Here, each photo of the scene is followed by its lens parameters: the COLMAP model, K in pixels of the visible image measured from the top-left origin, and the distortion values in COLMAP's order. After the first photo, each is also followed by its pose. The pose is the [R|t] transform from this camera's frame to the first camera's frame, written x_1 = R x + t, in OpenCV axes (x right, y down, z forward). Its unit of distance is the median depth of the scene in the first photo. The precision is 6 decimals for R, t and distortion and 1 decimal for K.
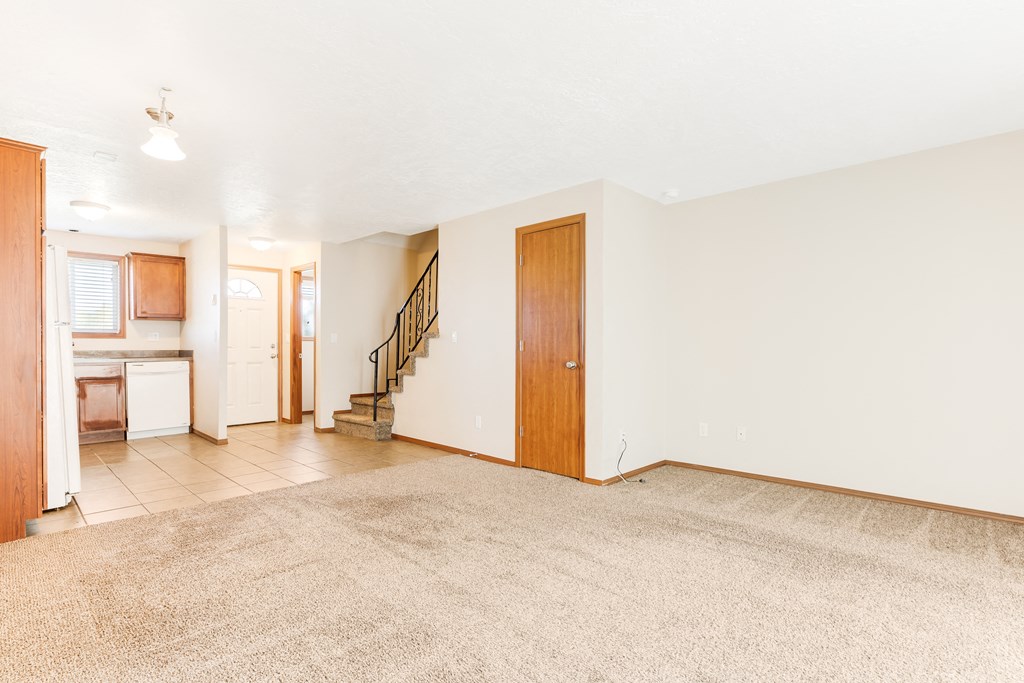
lens RADIAL K [[496.3, 0, 502.7], [0, 496.3, 353.3], [0, 0, 1]] dist [-0.000367, 0.000272]
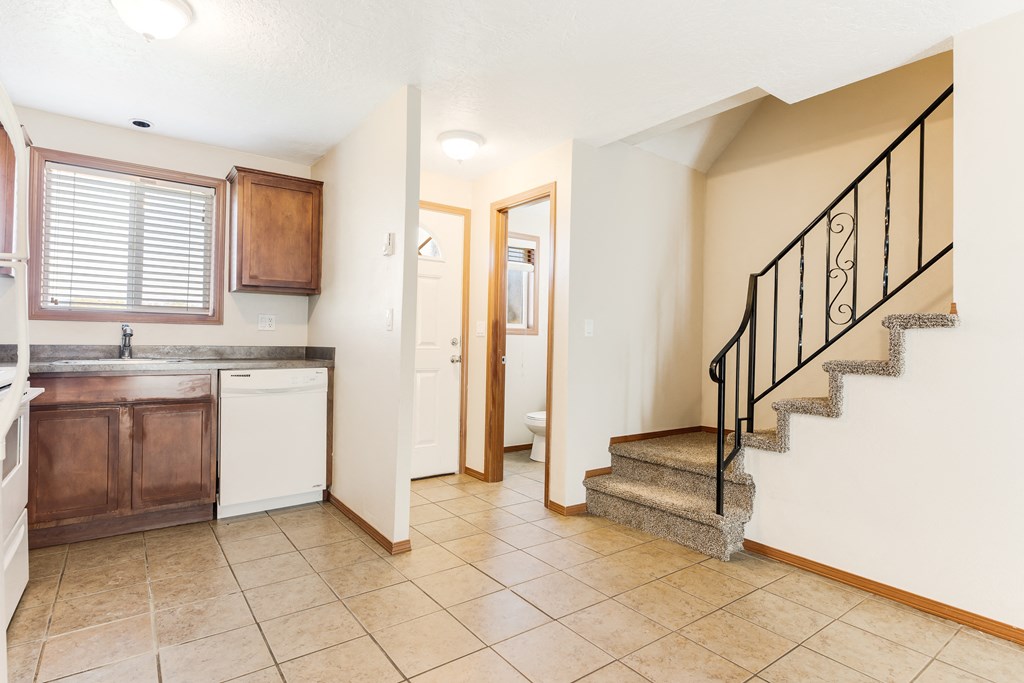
lens RADIAL K [[519.5, 0, 507.5], [0, 519.5, 335.1], [0, 0, 1]] dist [0.001369, 0.000442]
pose [[0.987617, 0.012739, -0.156364, -0.355309], [-0.017481, 0.999427, -0.028994, -0.006820], [0.155905, 0.031369, 0.987274, 0.478564]]
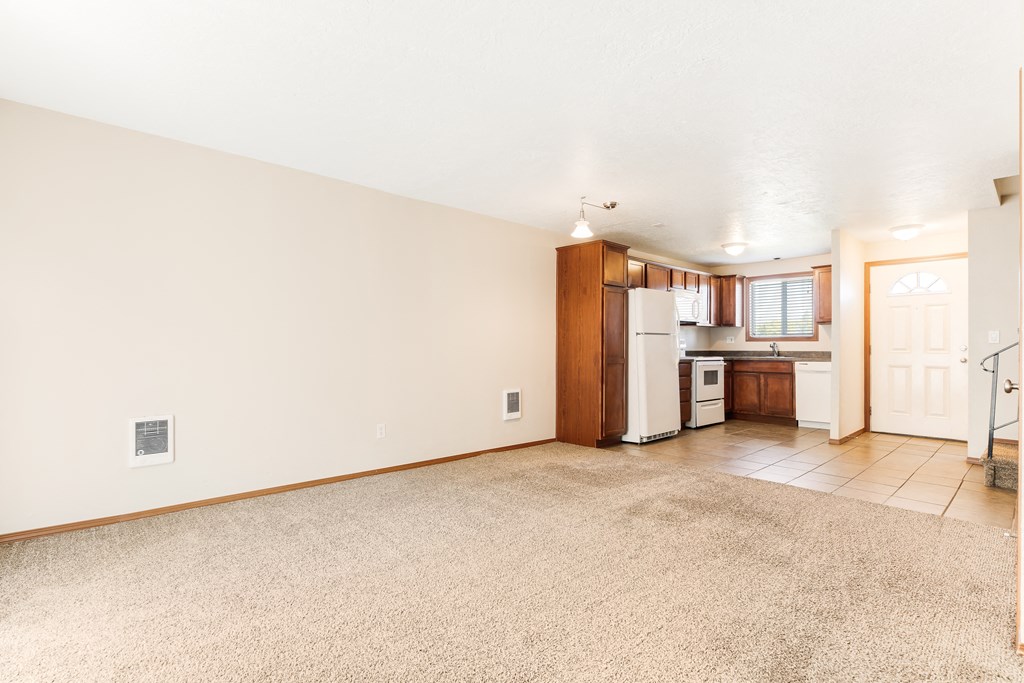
lens RADIAL K [[498.9, 0, 512.0], [0, 498.9, 341.5], [0, 0, 1]] dist [-0.001176, 0.000096]
pose [[-0.045477, -0.010215, -0.998913, 0.440583], [-0.016659, 0.999816, -0.009465, -0.005858], [0.998826, 0.016210, -0.045638, 0.347828]]
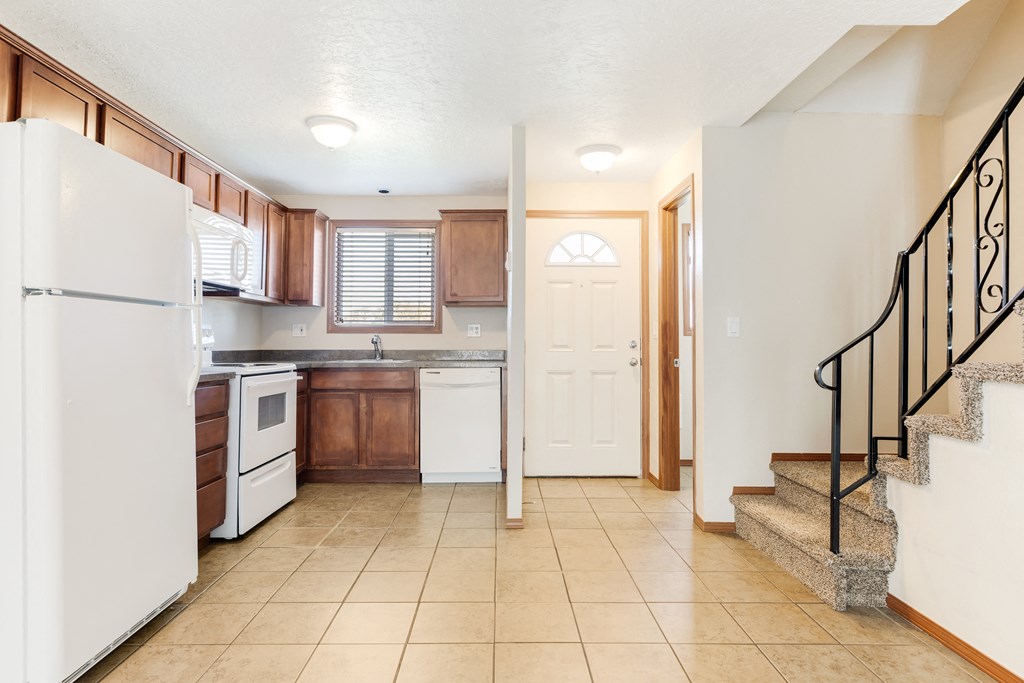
lens RADIAL K [[553.3, 0, 509.9], [0, 553.3, 321.5], [0, 0, 1]] dist [-0.001689, -0.000494]
pose [[0.711903, -0.026909, -0.701762, -0.131412], [-0.012520, 0.998621, -0.050992, -0.007555], [0.702166, 0.045087, 0.710584, 0.510514]]
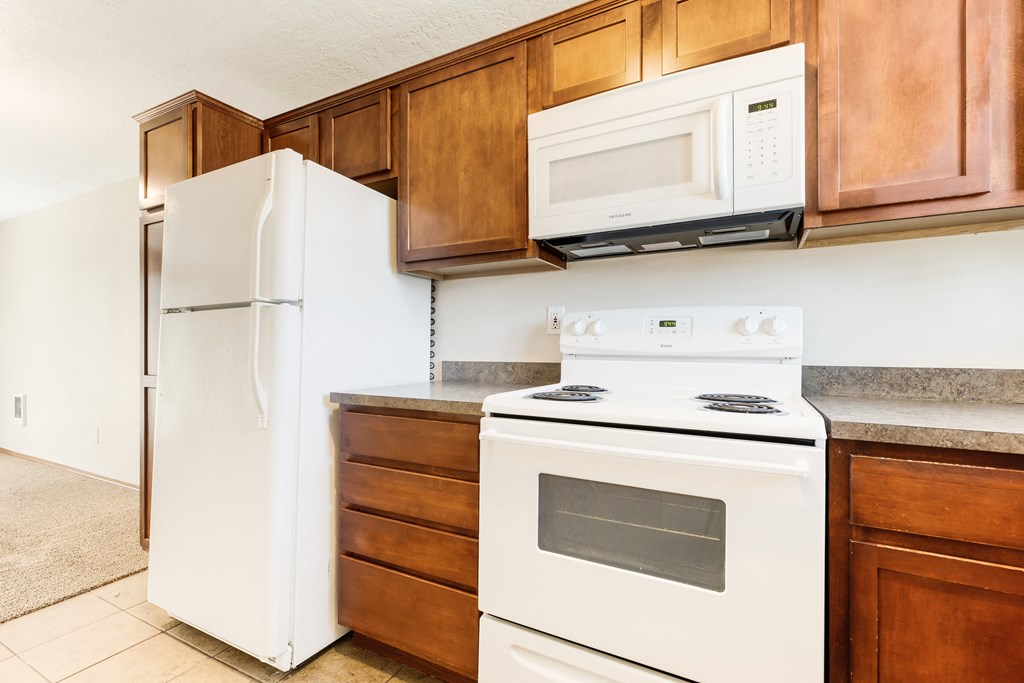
lens RADIAL K [[459.9, 0, 511.4], [0, 459.9, 345.1], [0, 0, 1]] dist [-0.000032, 0.000023]
pose [[-0.958530, -0.005044, -0.284948, -0.608986], [-0.006891, 0.999961, 0.005478, -0.012763], [0.284910, 0.007214, -0.958527, 0.899224]]
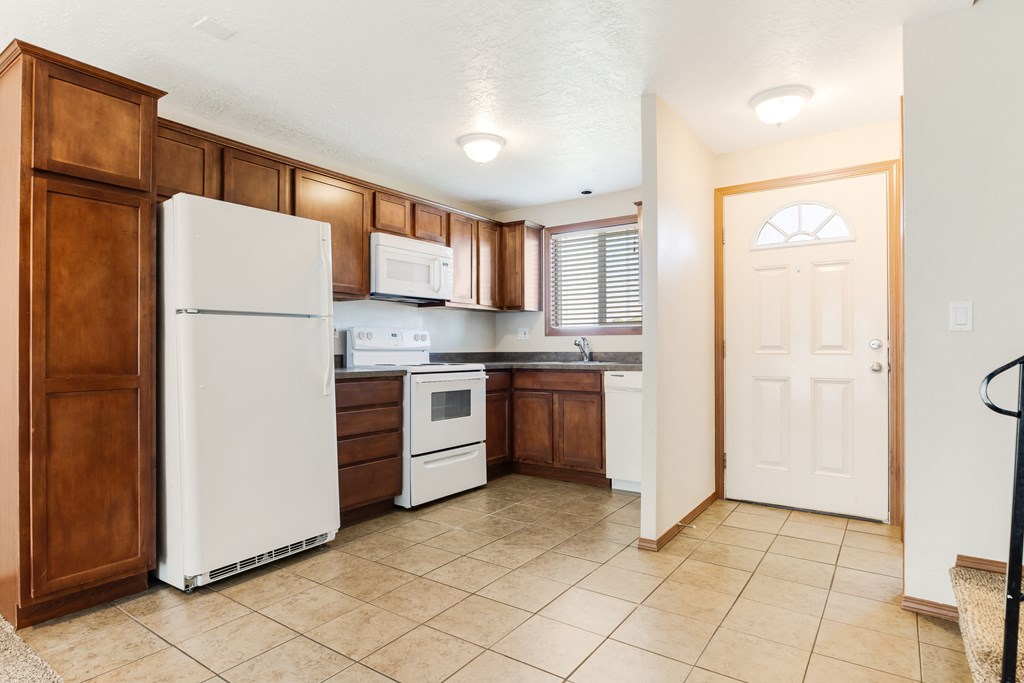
lens RADIAL K [[557.3, 0, 510.6], [0, 557.3, 343.8], [0, 0, 1]] dist [-0.004324, -0.000686]
pose [[0.166407, -0.007368, -0.986030, -0.050125], [-0.010281, 0.999905, -0.009207, -0.008195], [0.986004, 0.011669, 0.166316, 0.703329]]
